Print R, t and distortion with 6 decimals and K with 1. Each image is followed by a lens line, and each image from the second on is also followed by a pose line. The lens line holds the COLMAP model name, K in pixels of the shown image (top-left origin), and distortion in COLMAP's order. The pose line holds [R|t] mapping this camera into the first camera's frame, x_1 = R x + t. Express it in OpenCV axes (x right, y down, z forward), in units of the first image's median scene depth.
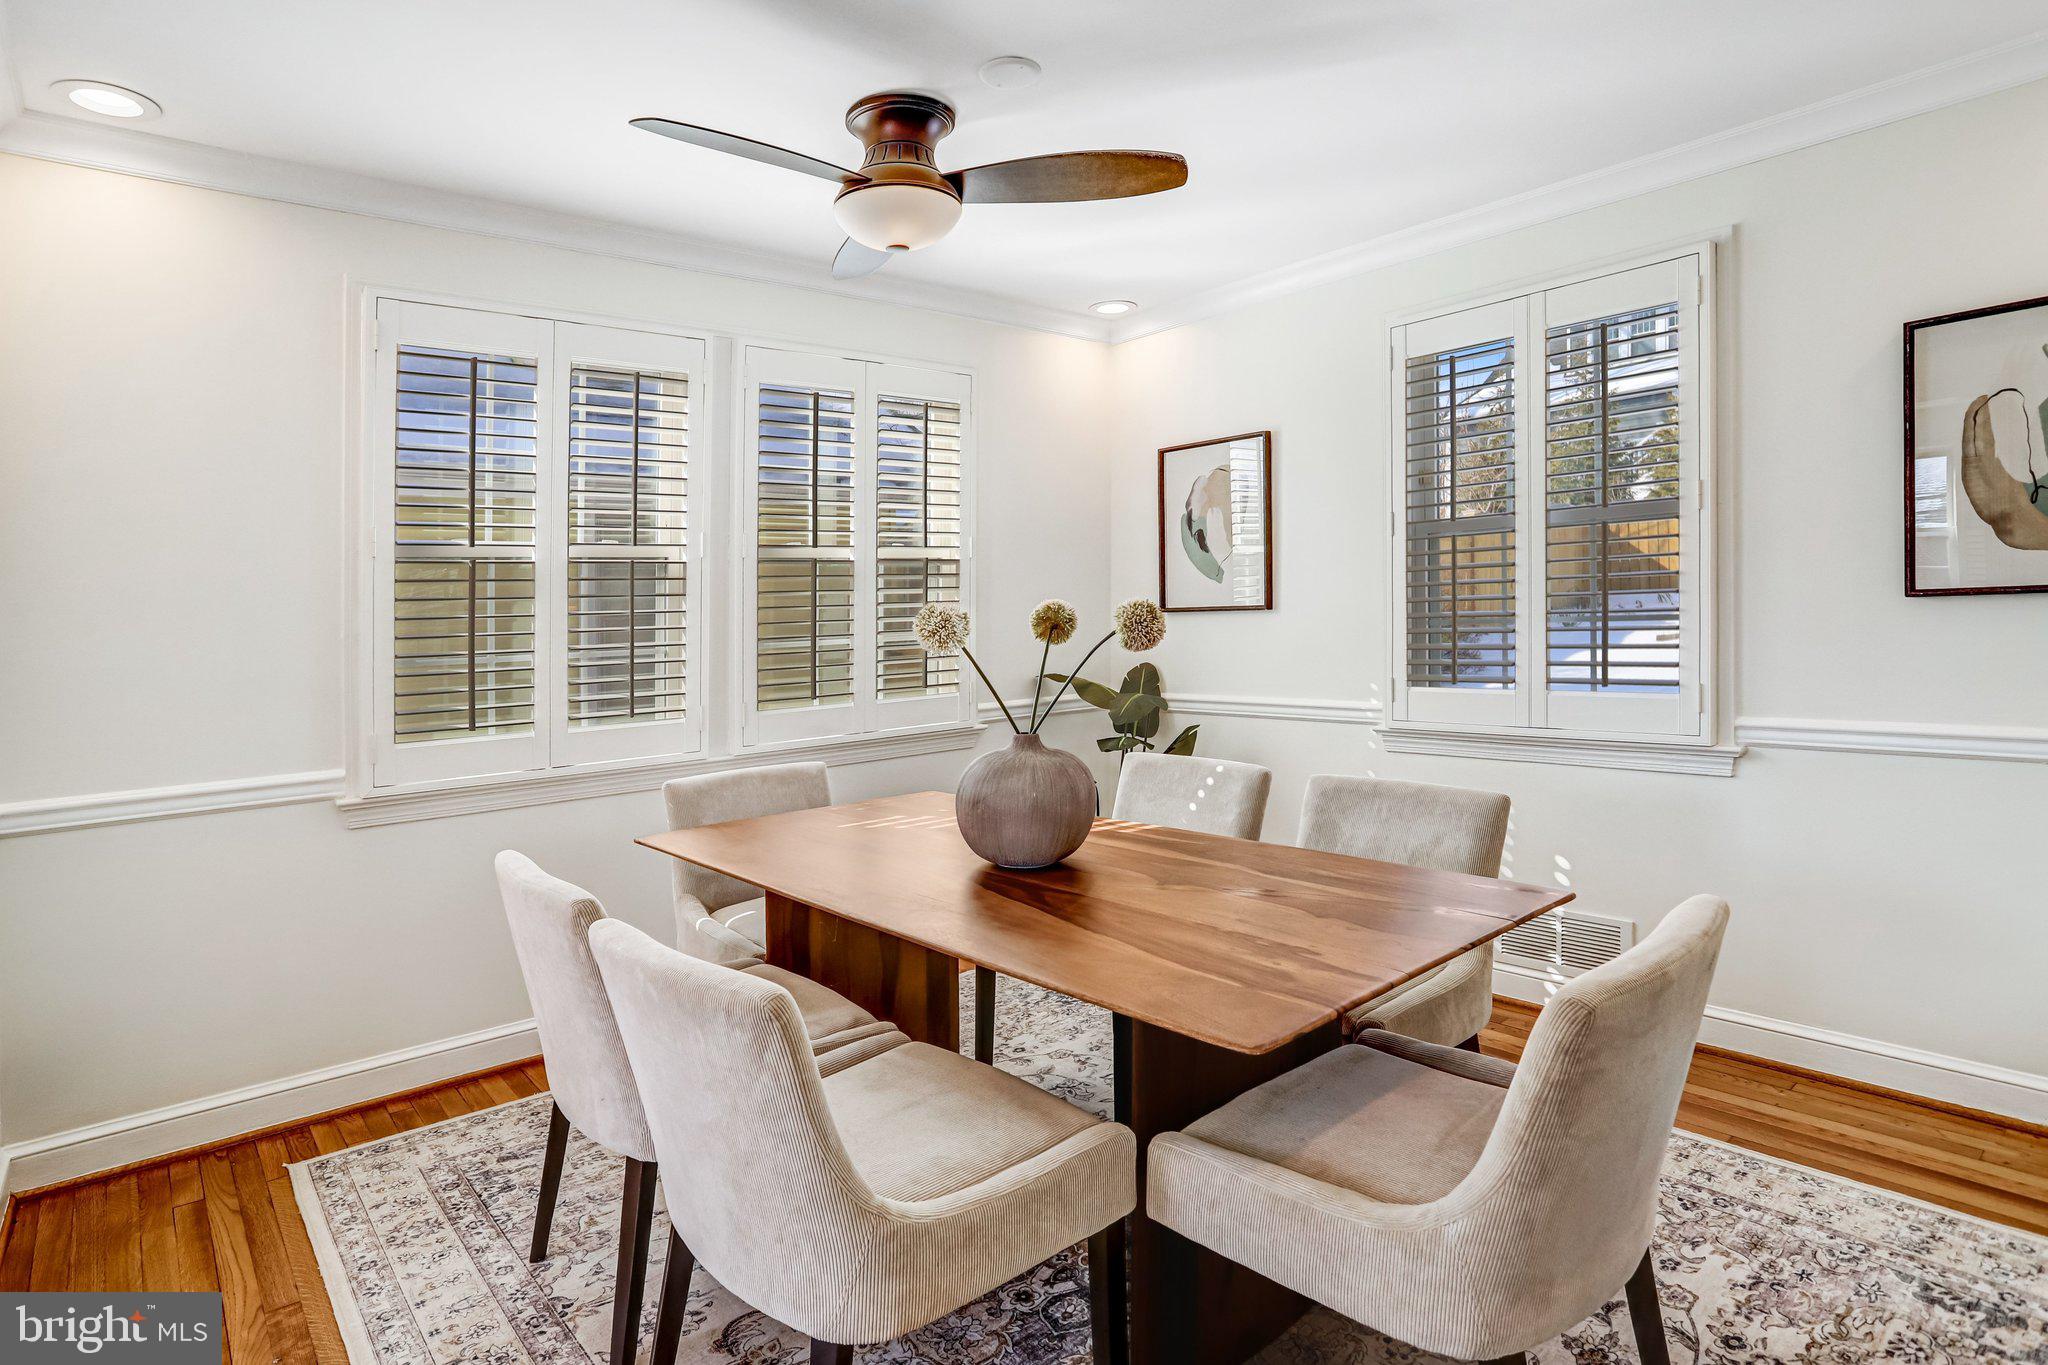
lens RADIAL K [[1055.0, 0, 1027.0], [0, 1055.0, 605.1], [0, 0, 1]] dist [-0.040013, 0.030829]
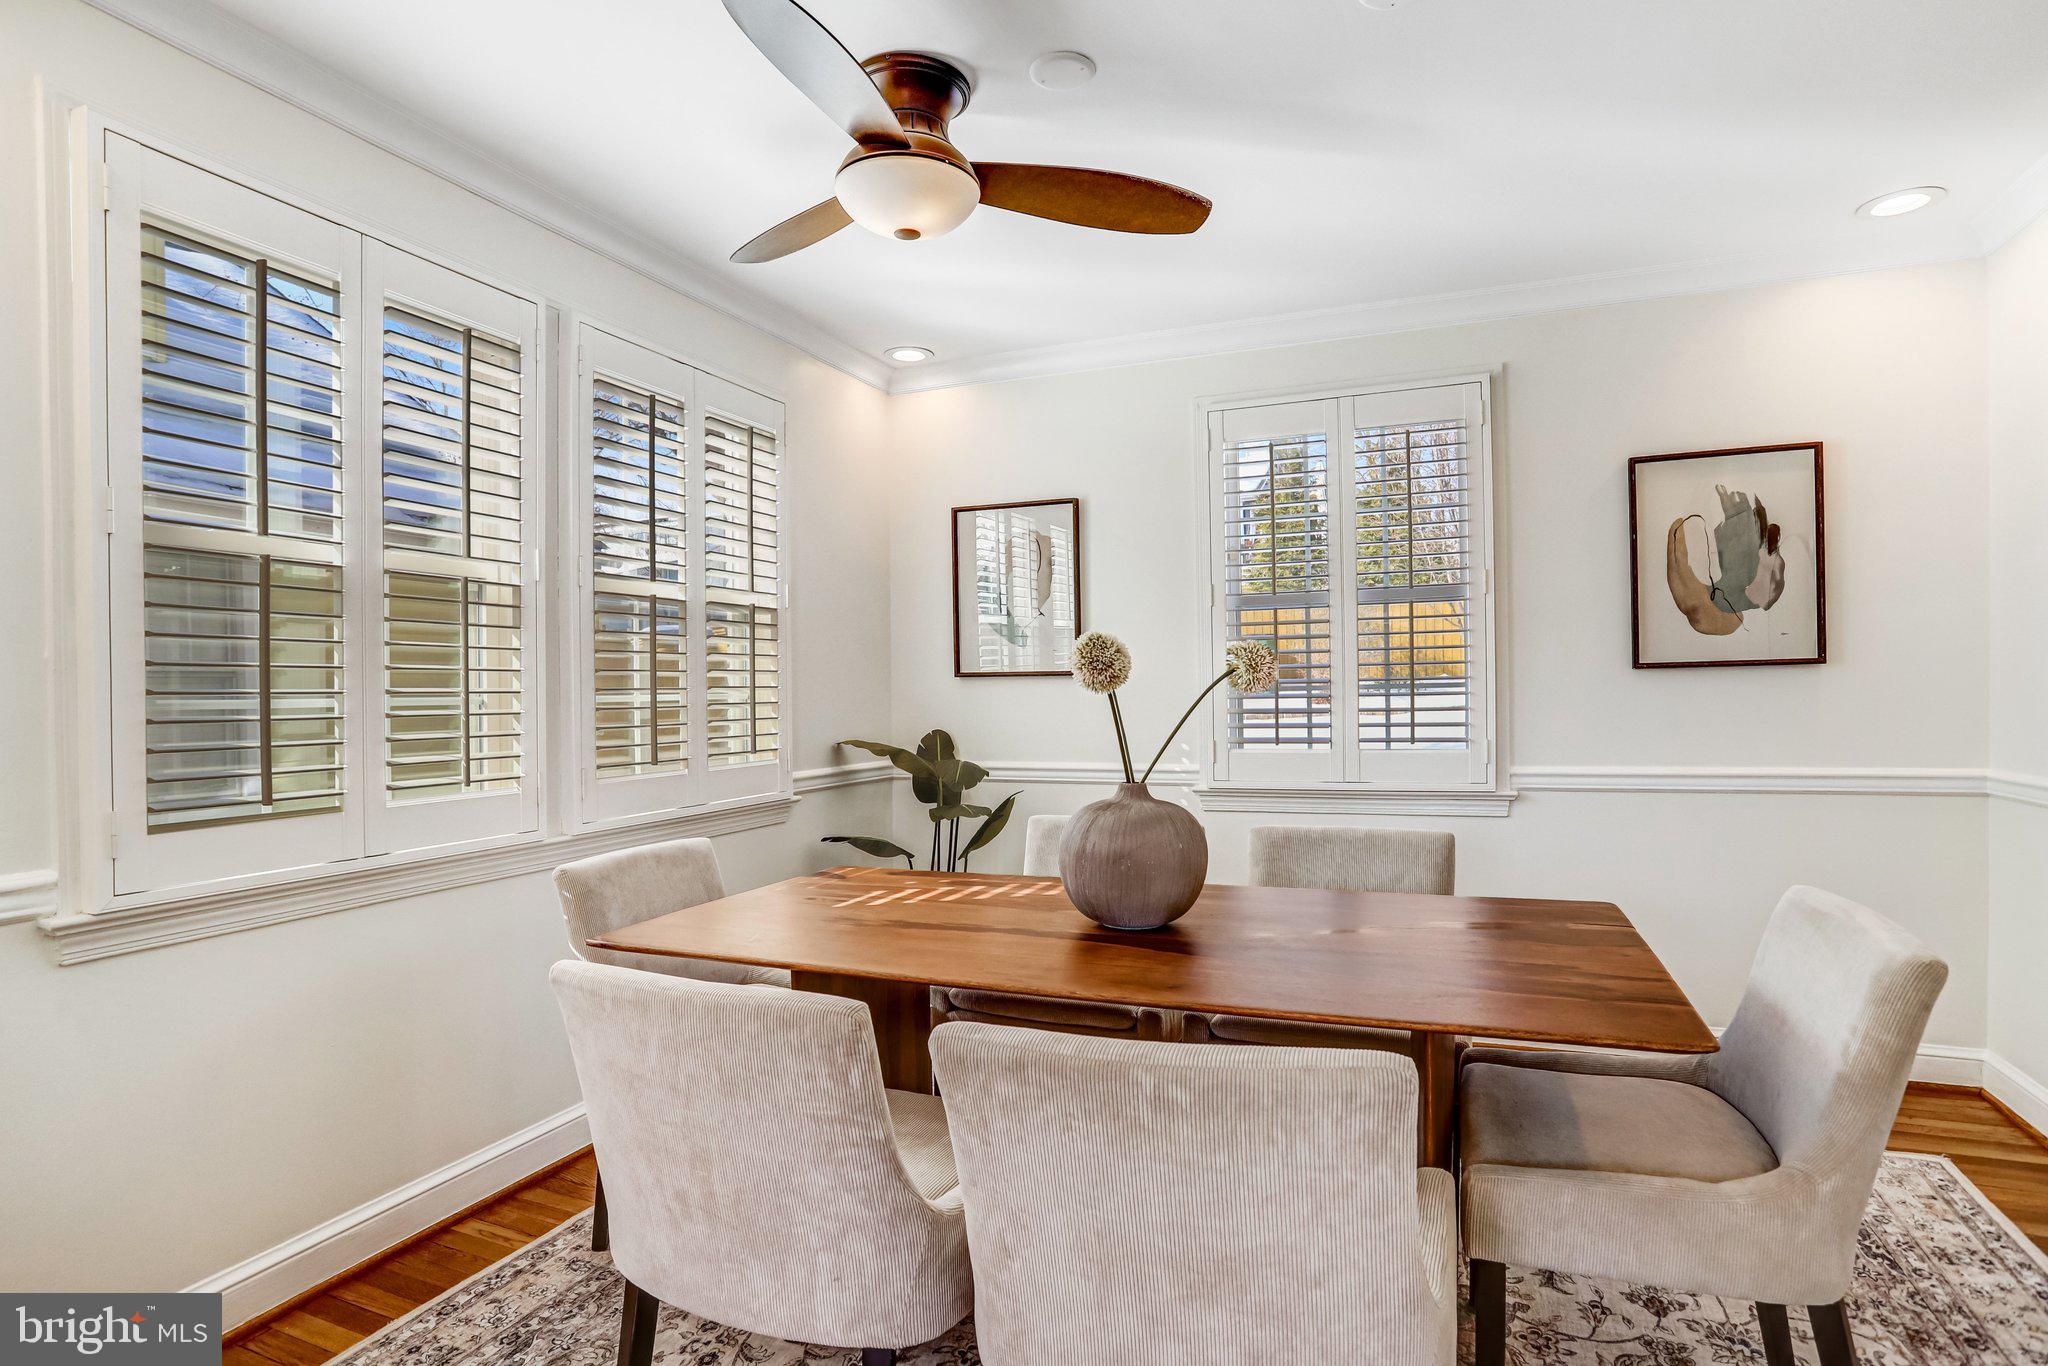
lens RADIAL K [[1053.2, 0, 1048.2], [0, 1053.2, 678.8], [0, 0, 1]] dist [-0.053623, 0.030527]
pose [[0.892919, 0.024820, 0.449533, -0.376037], [-0.018033, 0.999650, -0.019374, 0.042128], [-0.449856, 0.009193, 0.893054, 0.175452]]
